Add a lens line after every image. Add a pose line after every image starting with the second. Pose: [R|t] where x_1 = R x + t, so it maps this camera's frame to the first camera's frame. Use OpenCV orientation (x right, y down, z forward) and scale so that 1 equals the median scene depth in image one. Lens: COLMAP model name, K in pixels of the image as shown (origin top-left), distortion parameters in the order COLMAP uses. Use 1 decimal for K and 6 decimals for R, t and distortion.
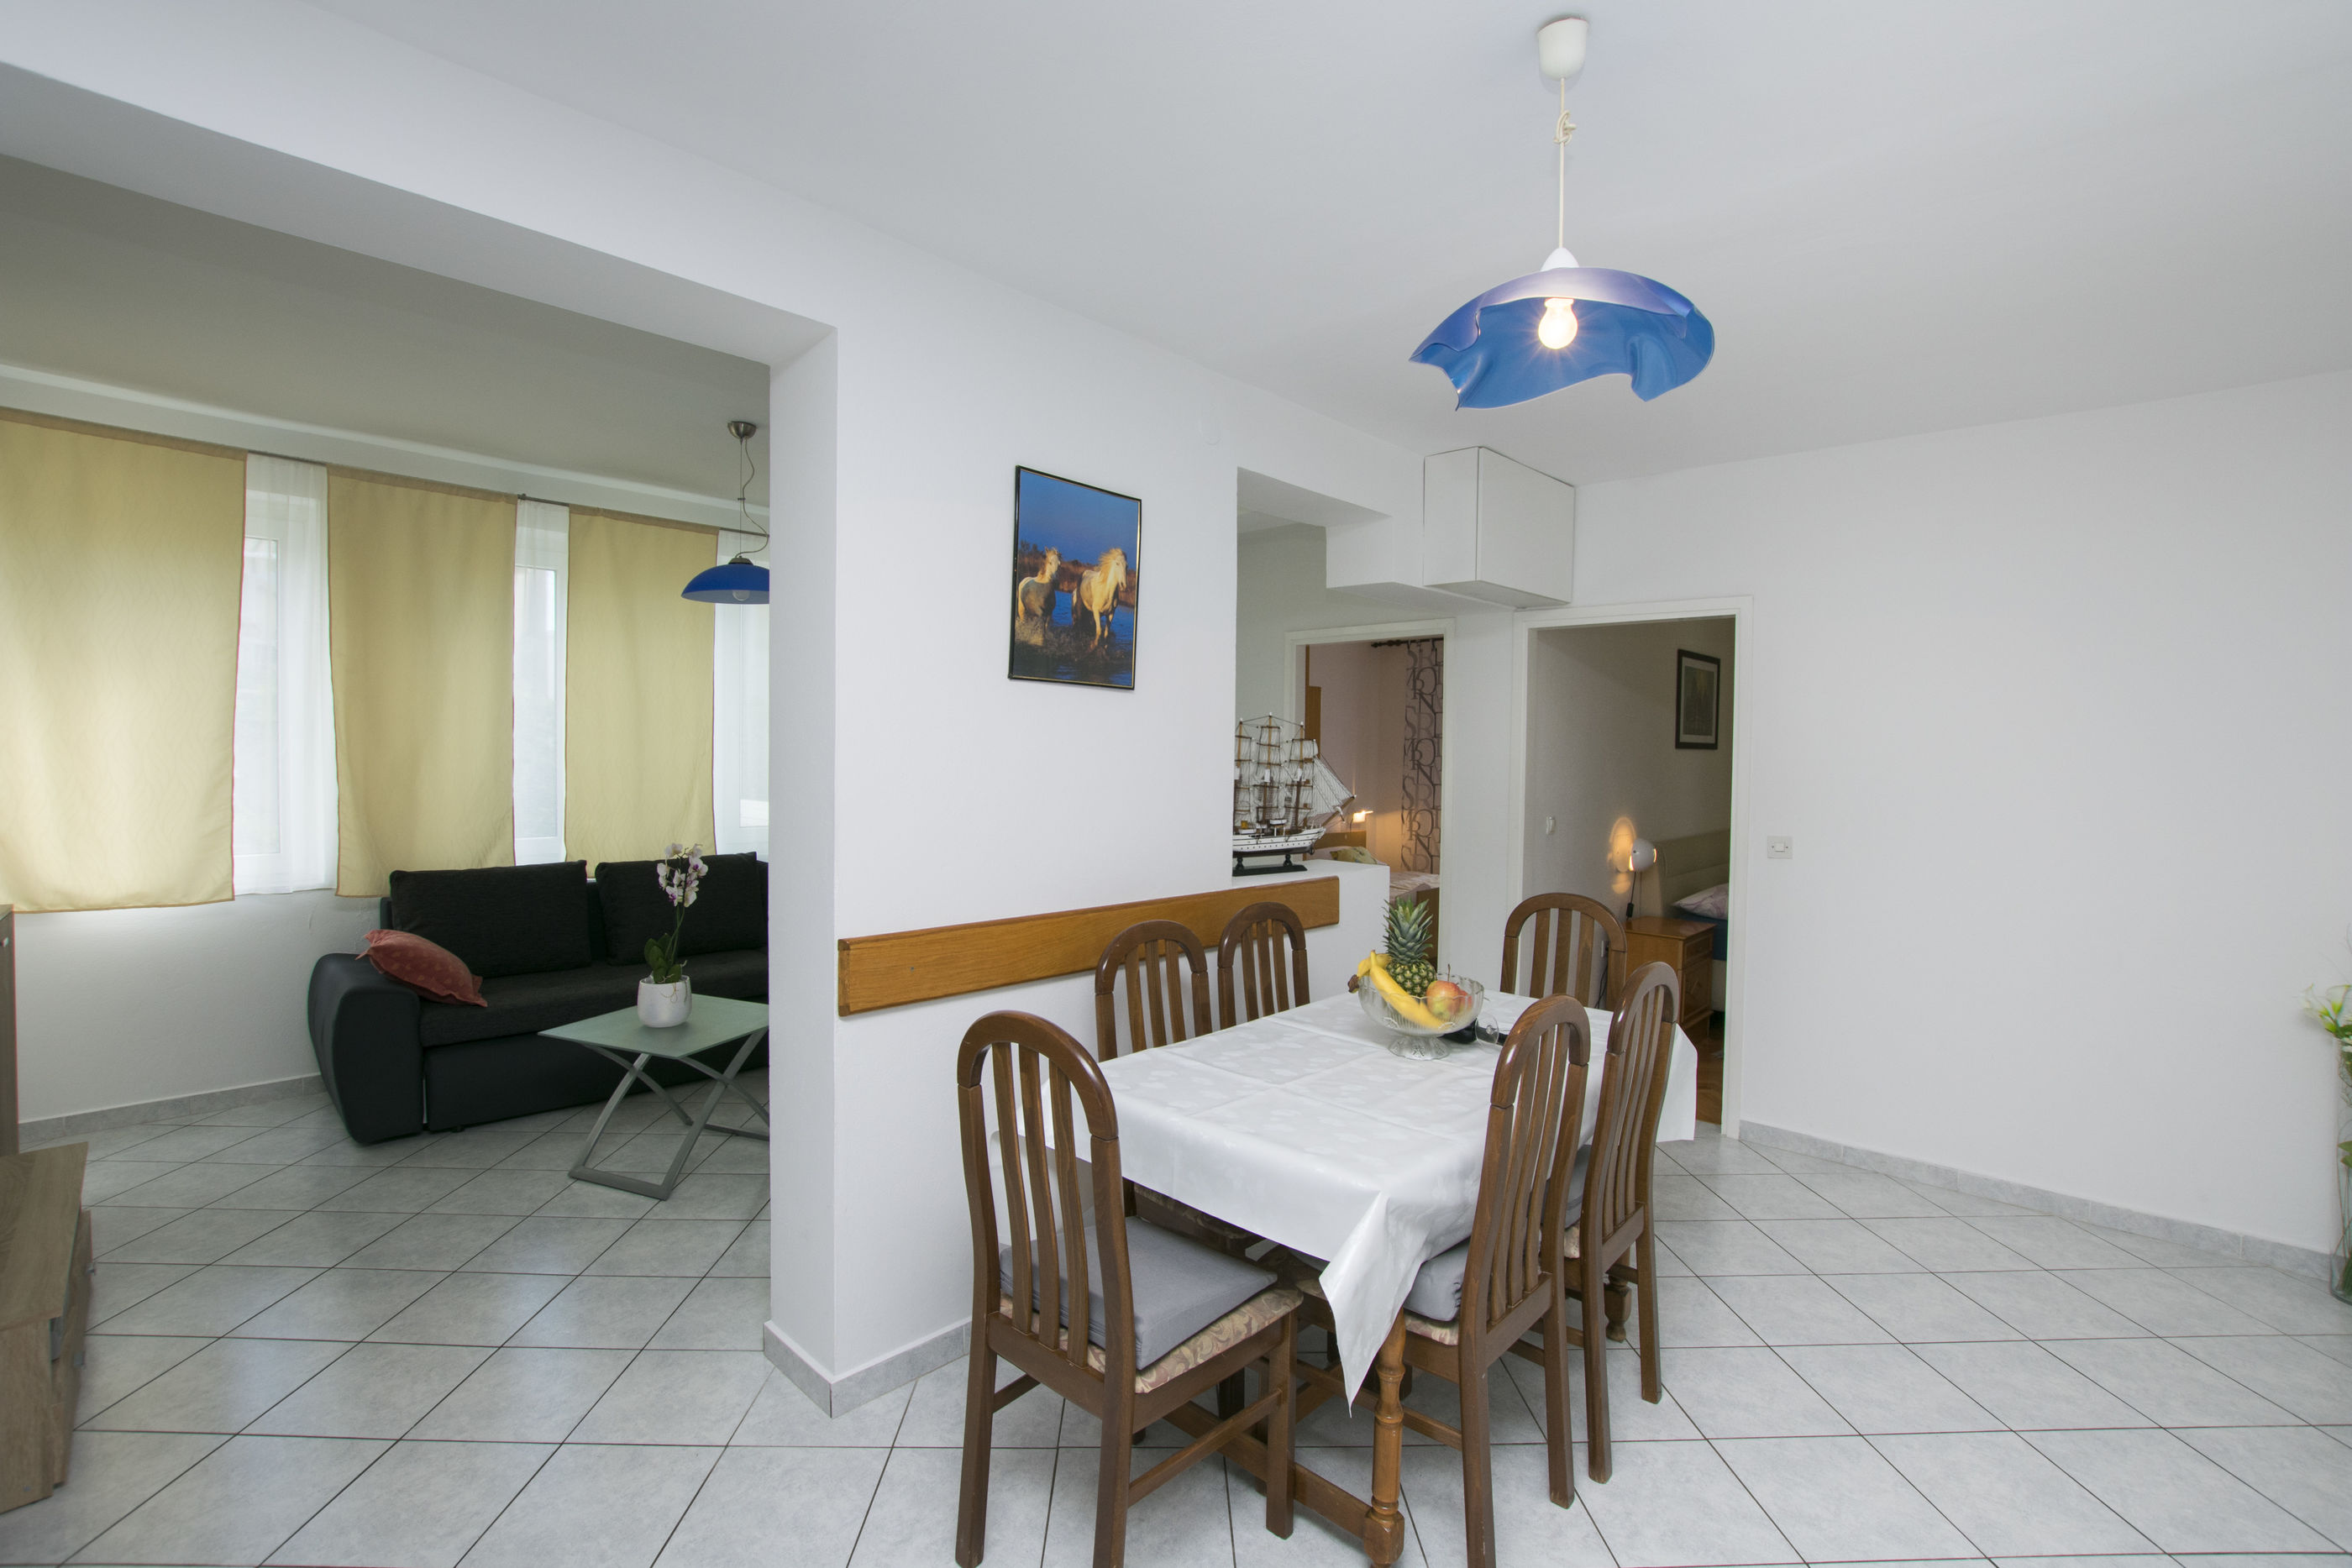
lens RADIAL K [[1029.9, 0, 1178.1], [0, 1029.9, 778.0], [0, 0, 1]] dist [-0.028995, 0.000236]
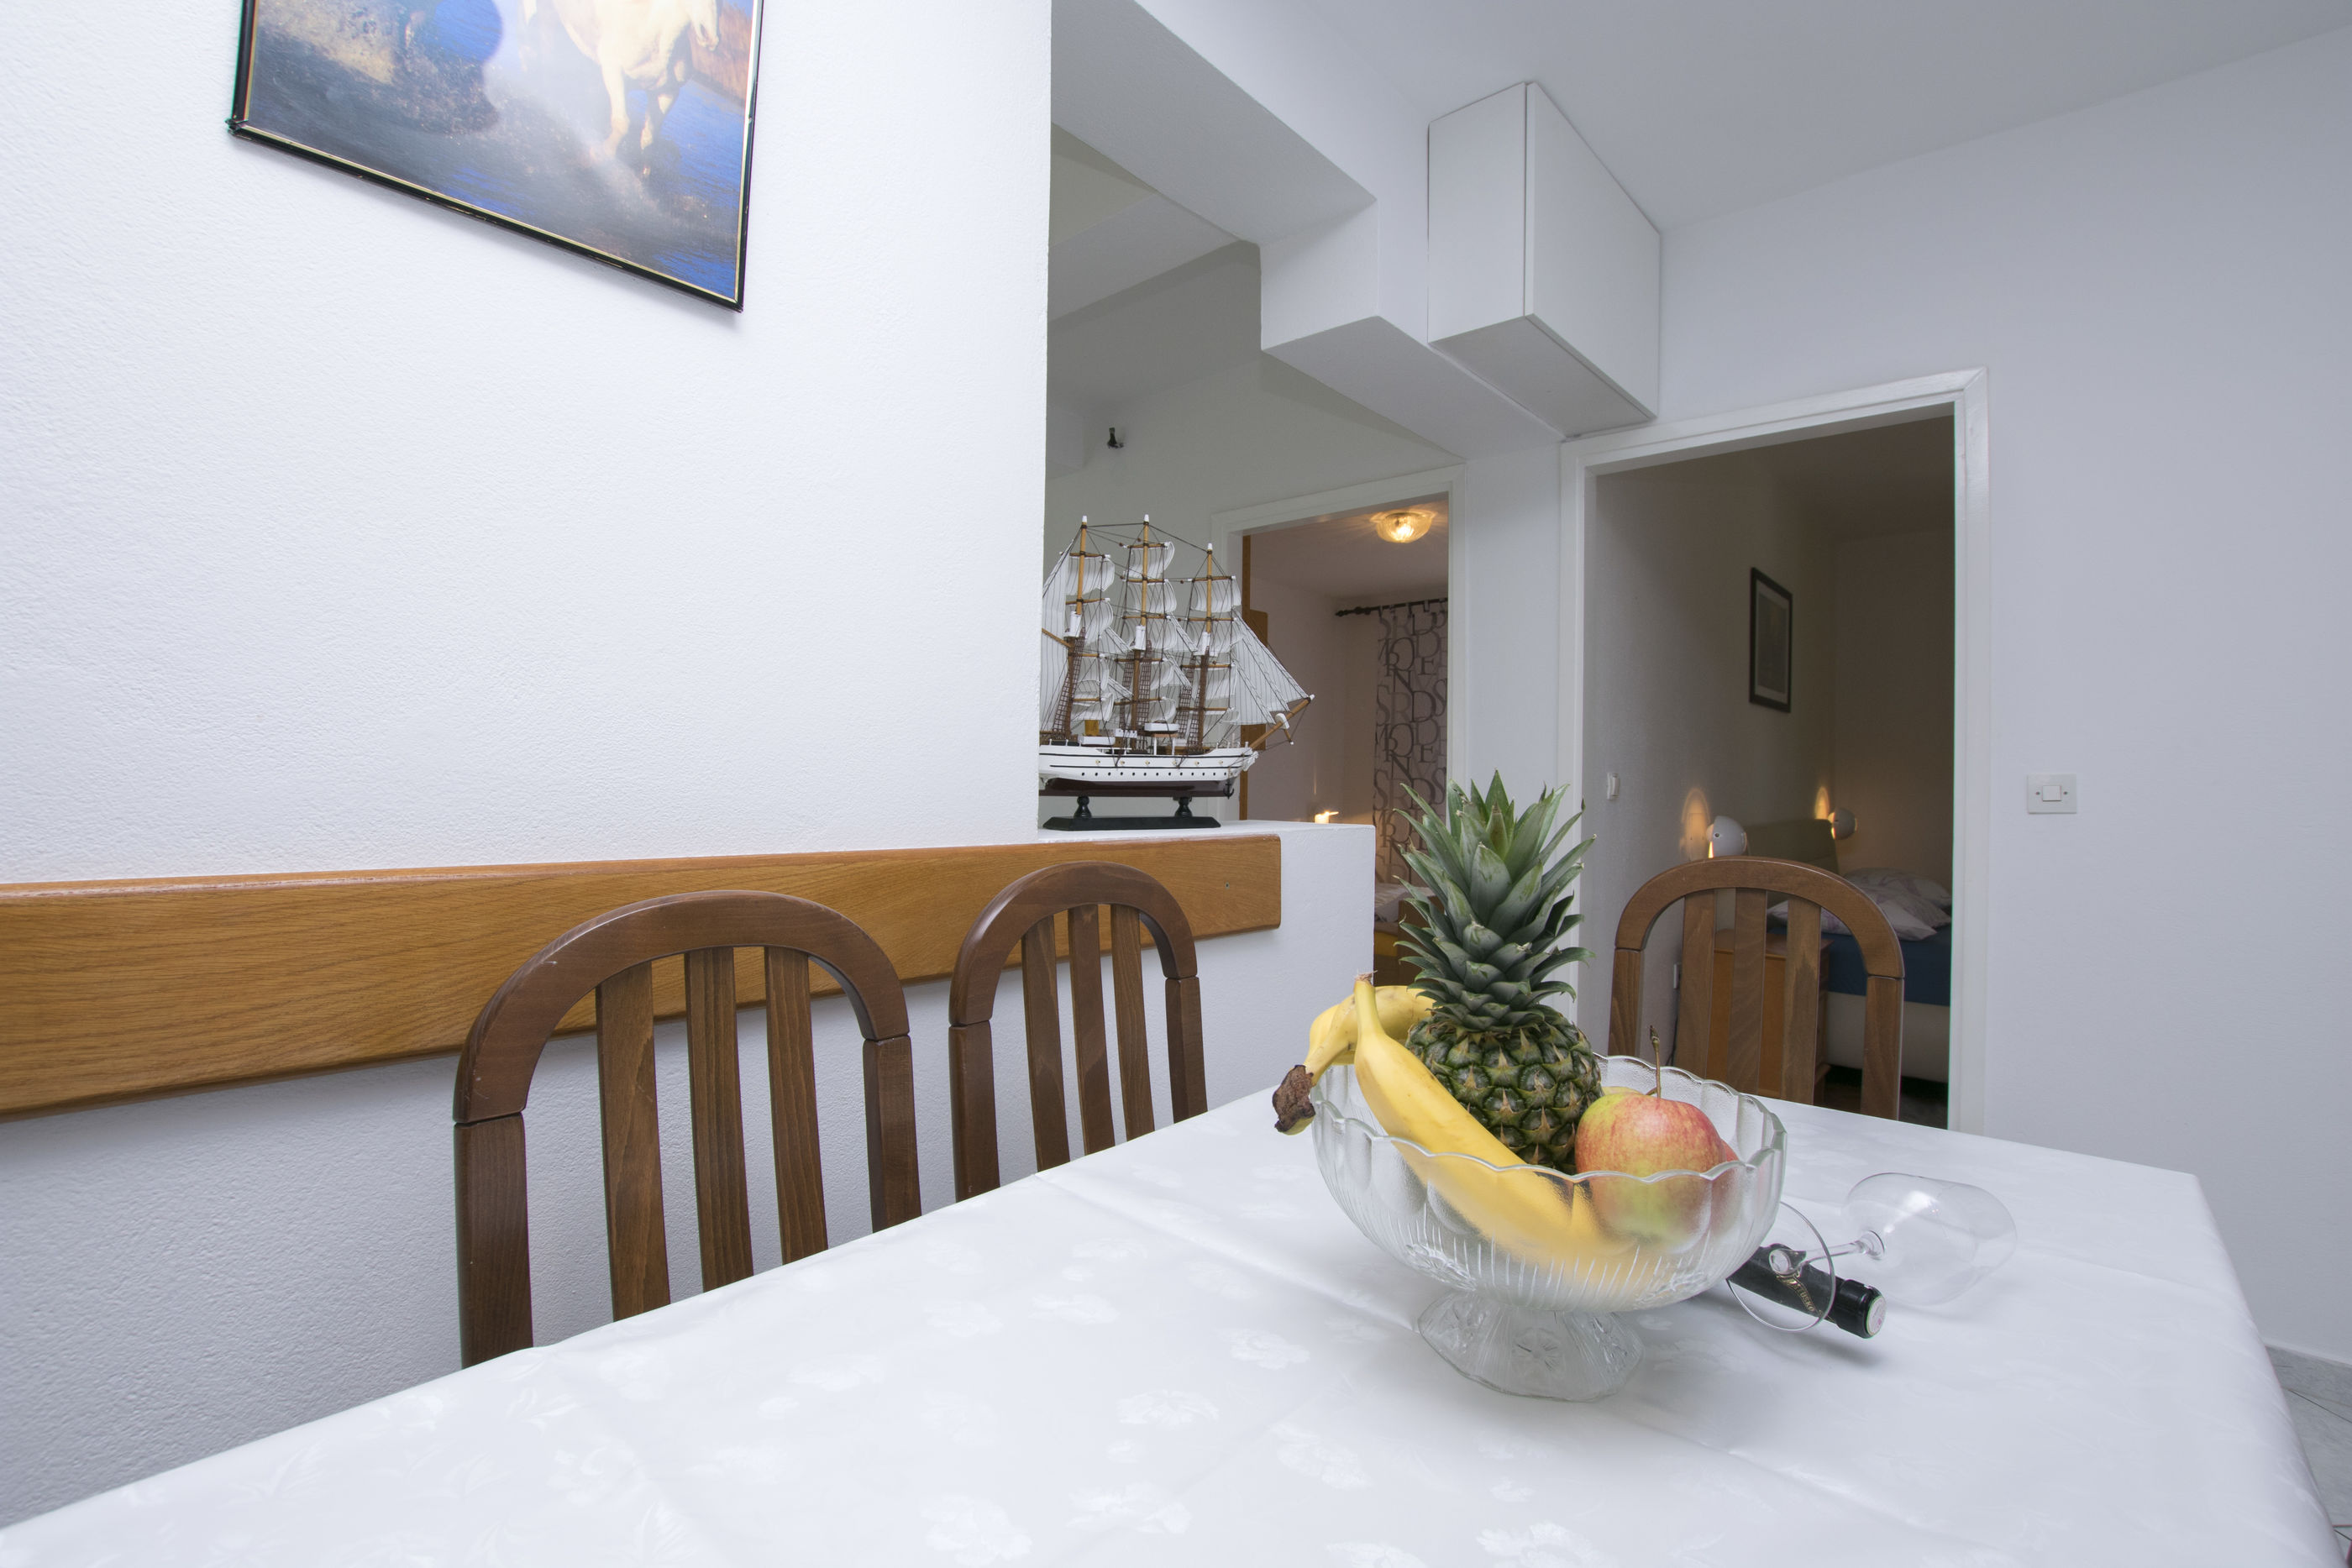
lens RADIAL K [[1029.9, 0, 1173.6], [0, 1029.9, 764.0], [0, 0, 1]] dist [-0.028995, 0.000236]
pose [[0.999512, -0.000365, 0.031224, 0.089090], [0.001784, 0.998967, -0.045407, 0.084736], [-0.031175, 0.045441, 0.998480, 0.504857]]
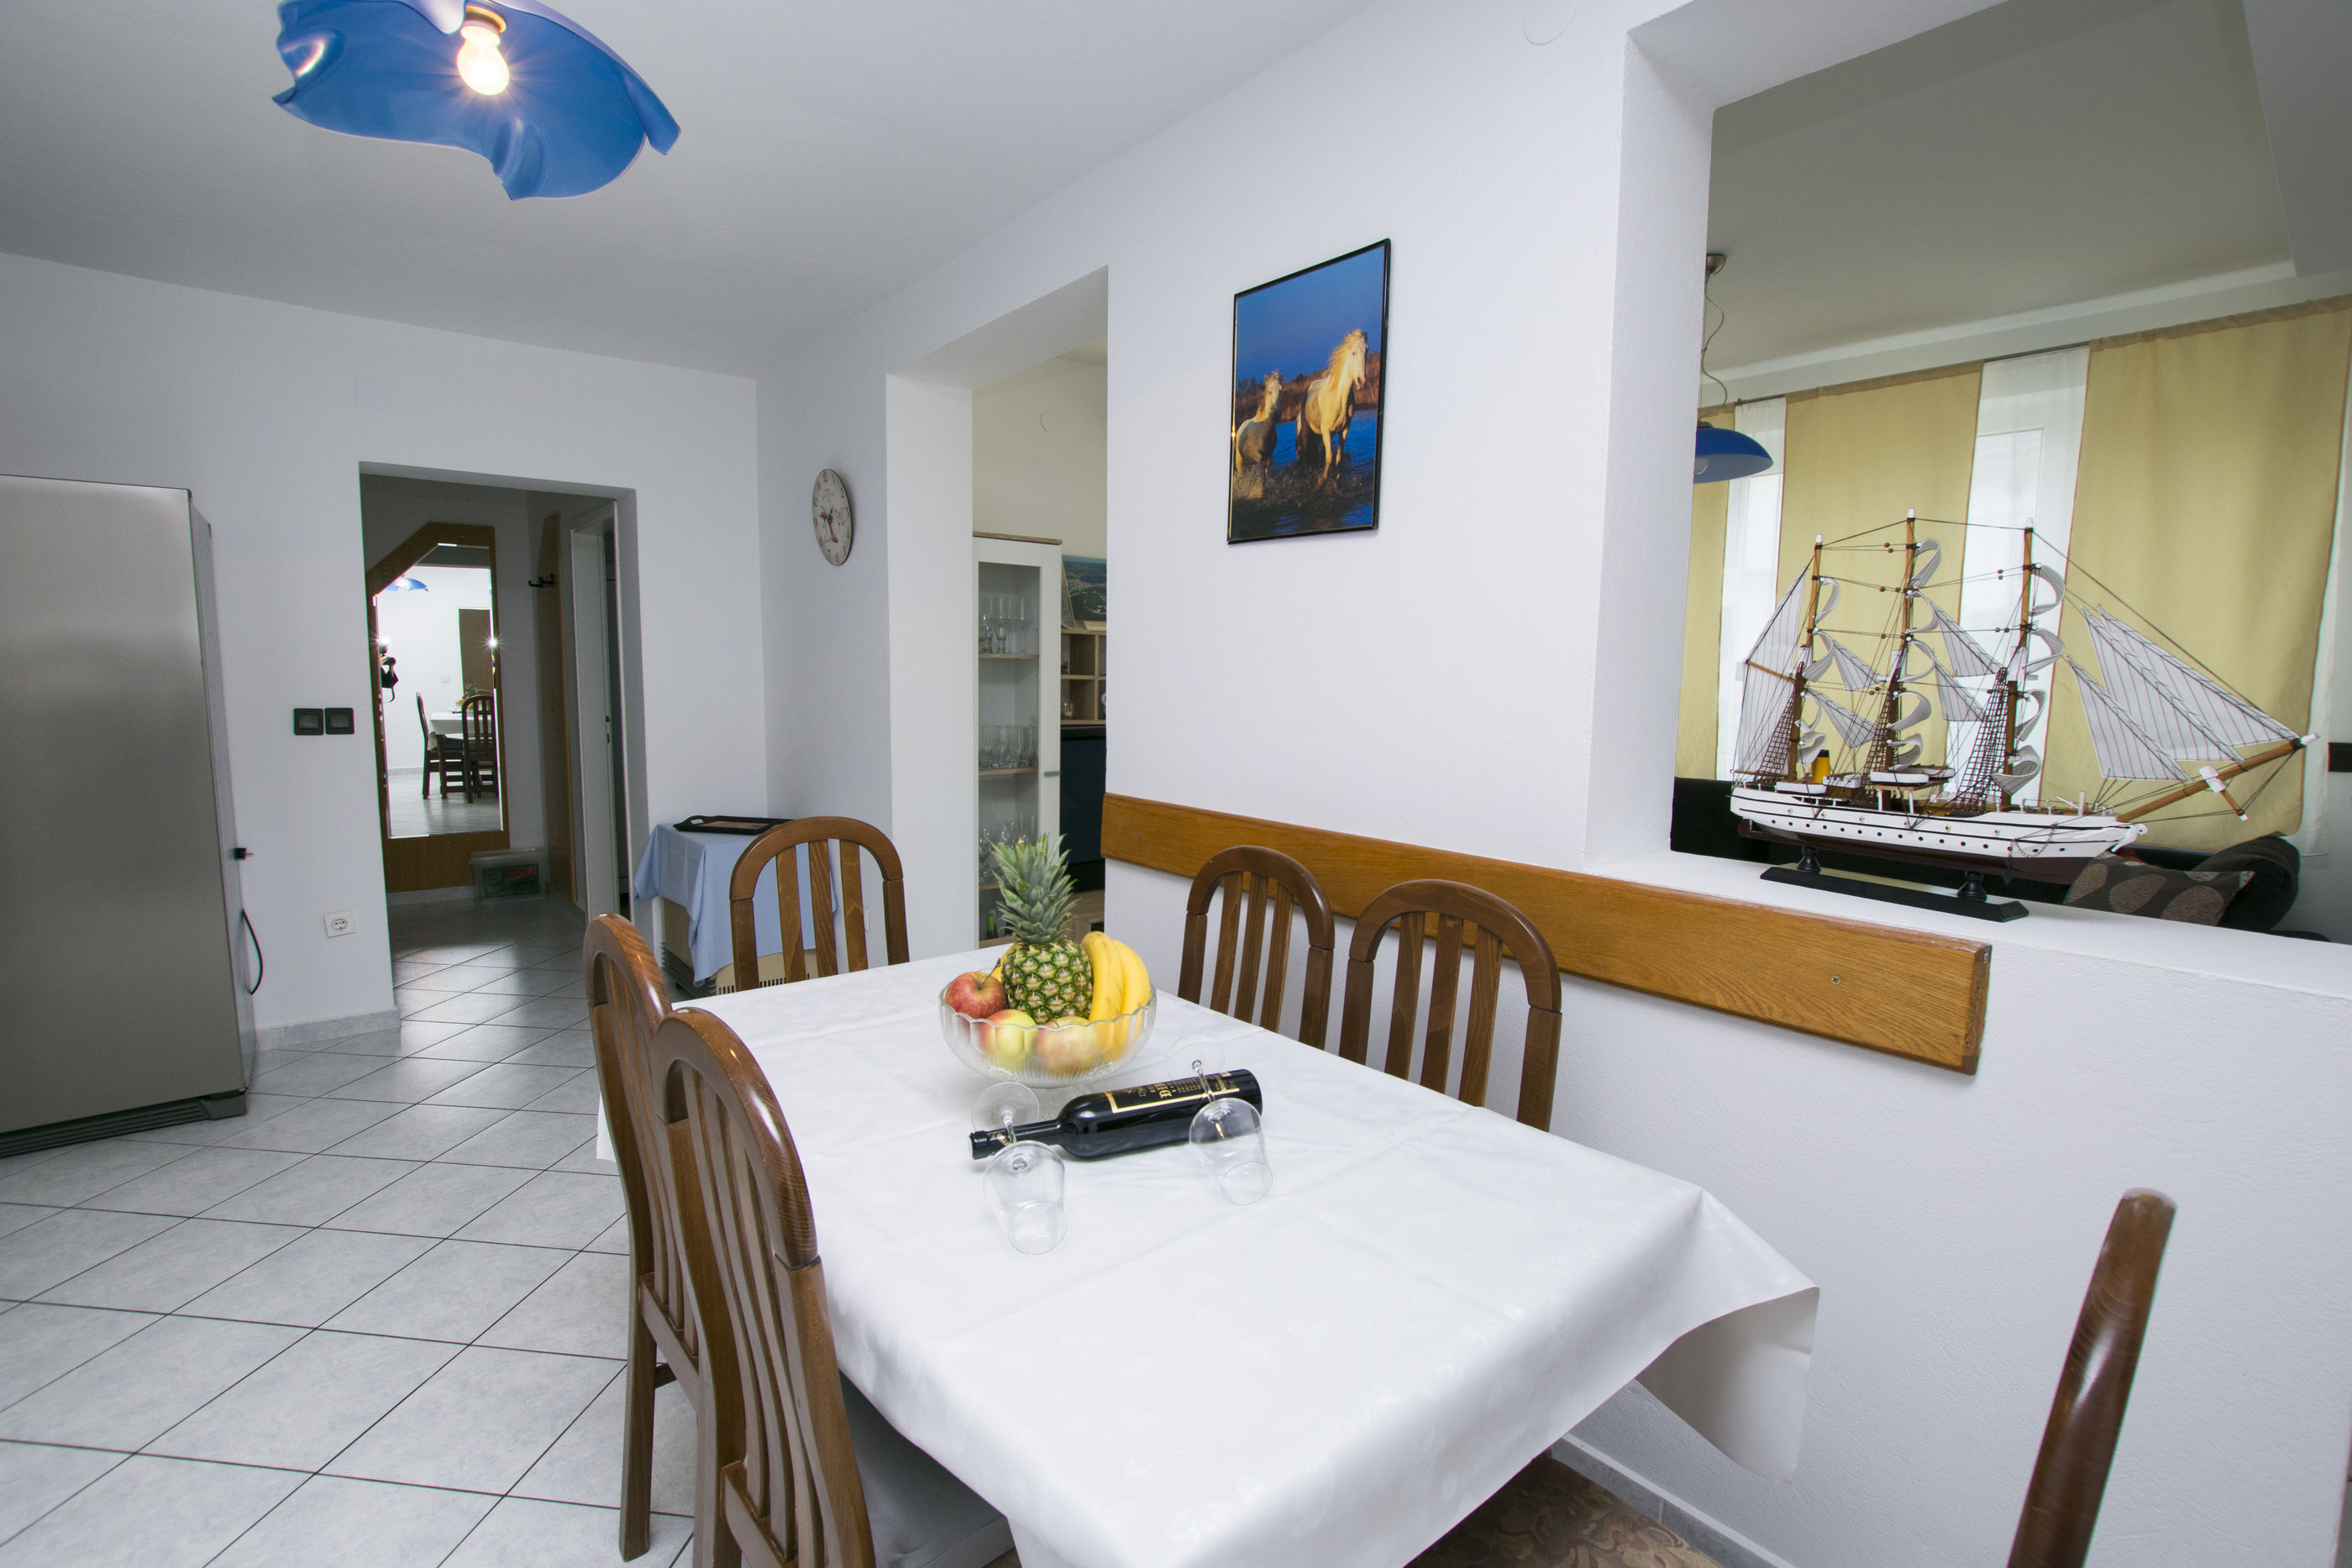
lens RADIAL K [[1029.9, 0, 1170.6], [0, 1029.9, 774.3], [0, 0, 1]] dist [-0.028995, 0.000236]
pose [[-0.115312, 0.084119, -0.989761, 0.539591], [-0.041871, 0.995111, 0.089452, 0.017066], [0.992446, 0.051757, -0.111226, 0.776052]]
